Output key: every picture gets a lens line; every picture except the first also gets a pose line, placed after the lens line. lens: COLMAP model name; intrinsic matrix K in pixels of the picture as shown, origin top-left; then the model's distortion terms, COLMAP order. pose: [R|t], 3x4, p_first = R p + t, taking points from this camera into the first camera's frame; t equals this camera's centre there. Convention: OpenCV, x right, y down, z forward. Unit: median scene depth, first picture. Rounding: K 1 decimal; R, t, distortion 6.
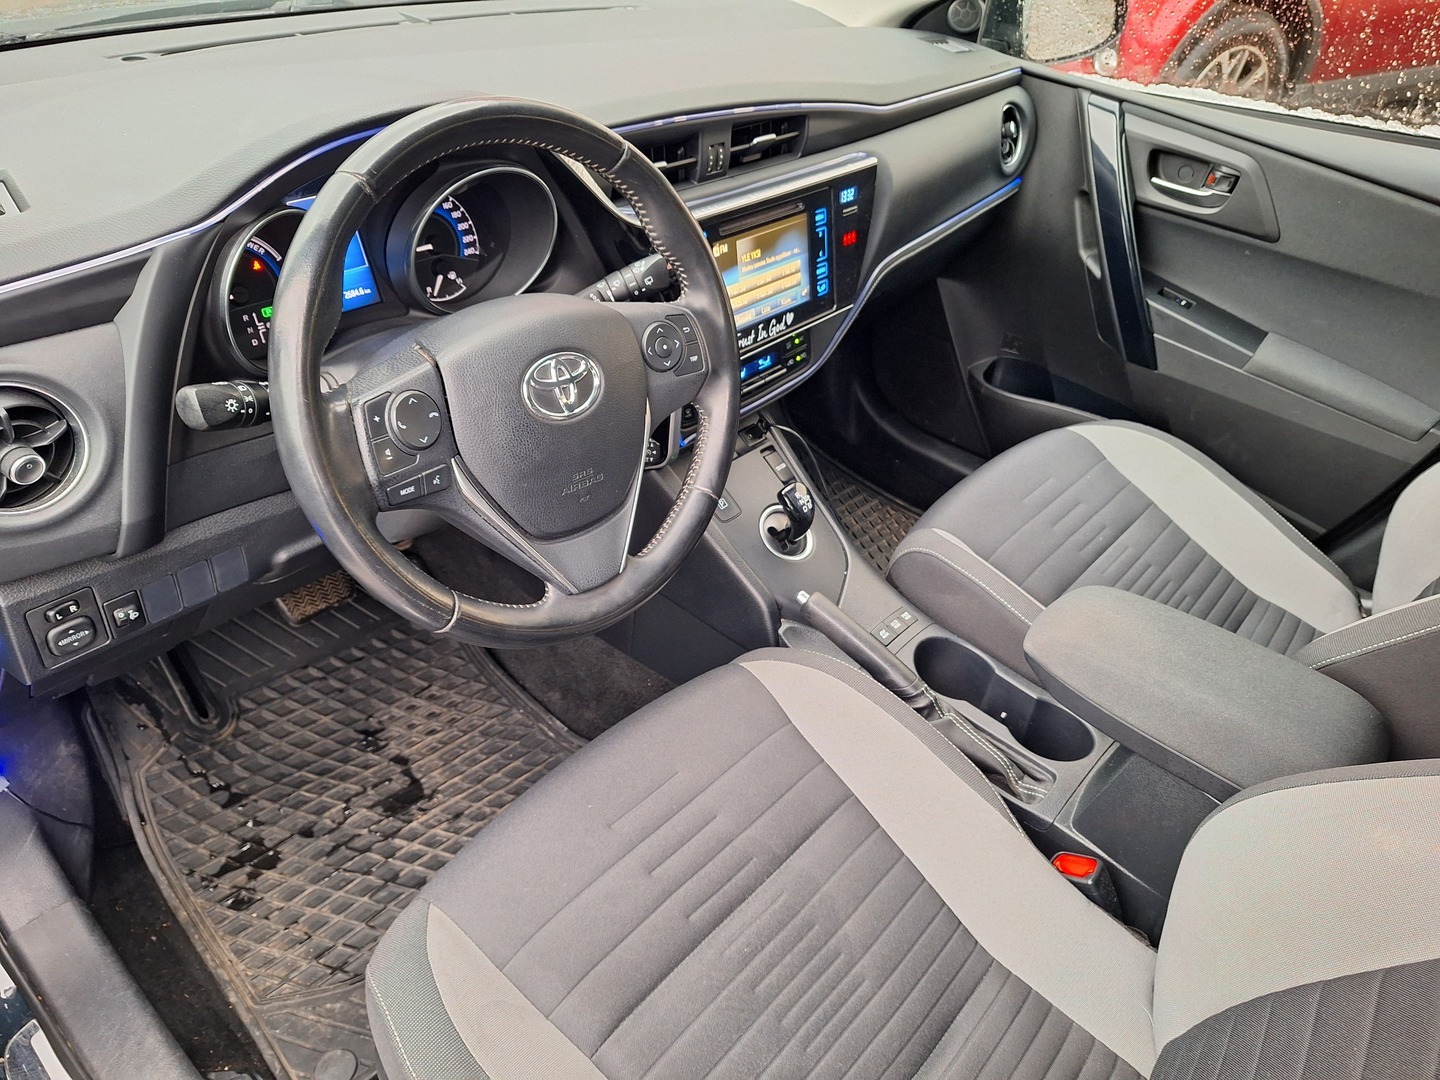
lens RADIAL K [[1002.9, 0, 726.6], [0, 1002.9, 536.3], [0, 0, 1]] dist [0.048108, -0.037103]
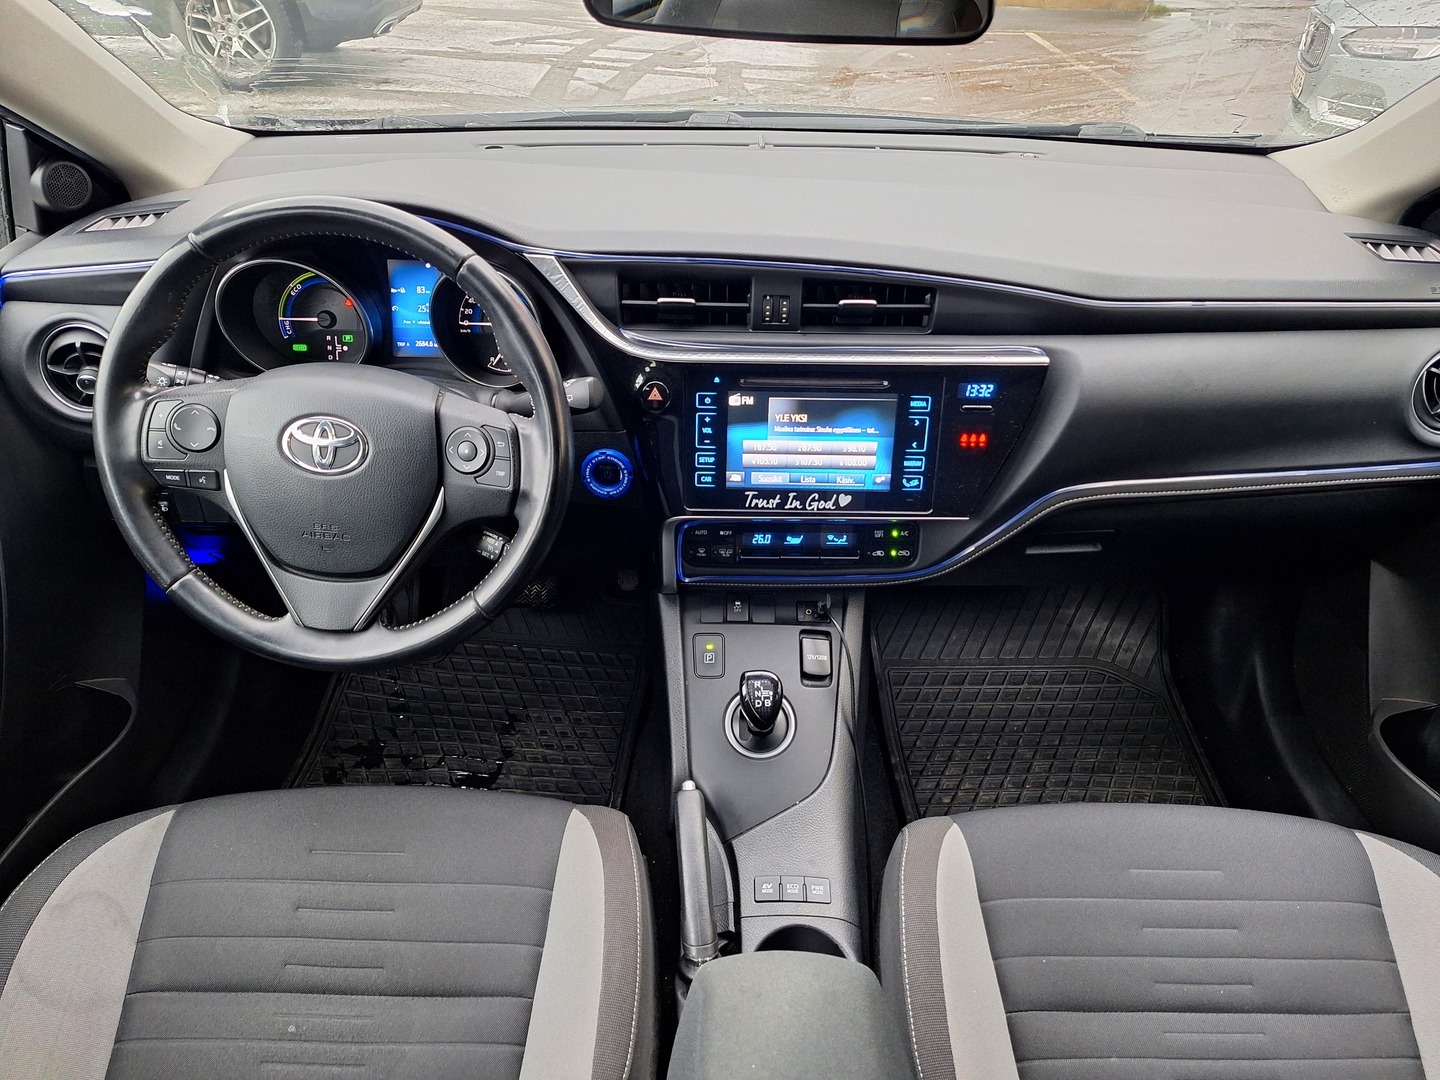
lens RADIAL K [[1004.6, 0, 724.8], [0, 1004.6, 528.1], [0, 0, 1]] dist [0.072614, -0.064442]
pose [[0.657807, 0.348462, -0.667731, 0.612621], [-0.416655, 0.906892, 0.062809, -0.215676], [0.627446, 0.236897, 0.741749, 0.305395]]
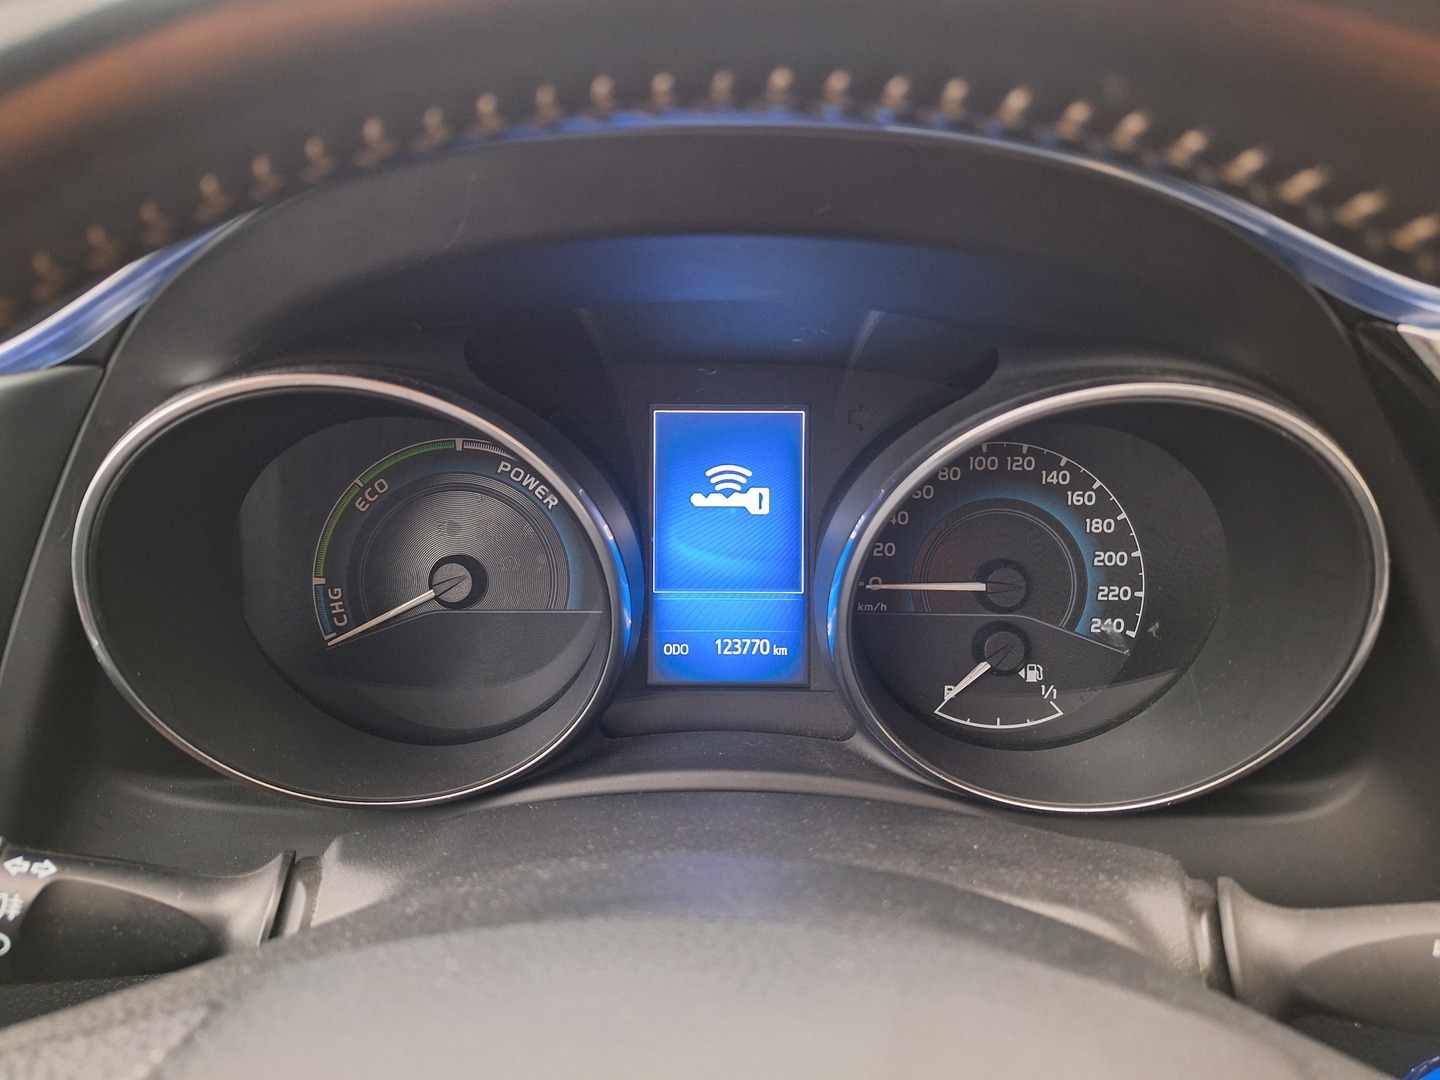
lens RADIAL K [[1037.6, 0, 725.8], [0, 1037.6, 521.0], [0, 0, 1]] dist [0.042840, -0.029461]
pose [[0.655363, 0.199368, -0.728527, -0.069828], [-0.409368, 0.904340, -0.120775, -0.188851], [0.634758, 0.377387, 0.674286, 0.567780]]
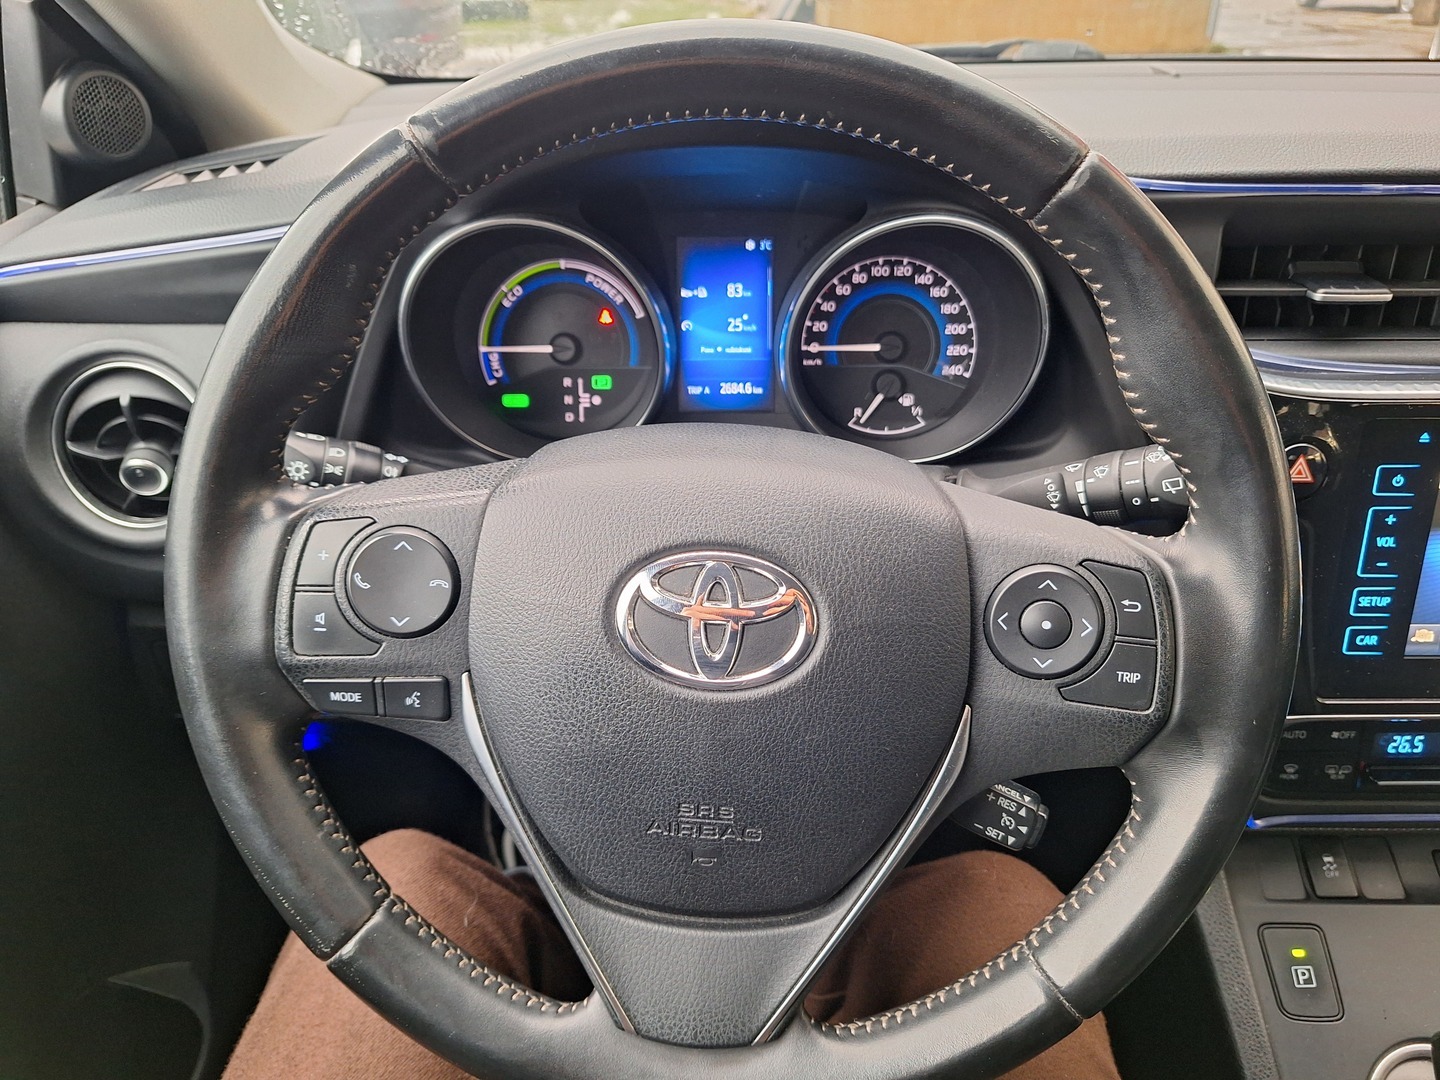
lens RADIAL K [[1021.7, 0, 723.1], [0, 1021.7, 543.3], [0, 0, 1]] dist [0.105028, -0.143468]
pose [[0.646350, 0.303489, -0.700090, 0.106379], [-0.398492, 0.916698, 0.029485, -0.131747], [0.650719, 0.259922, 0.713446, 0.434840]]
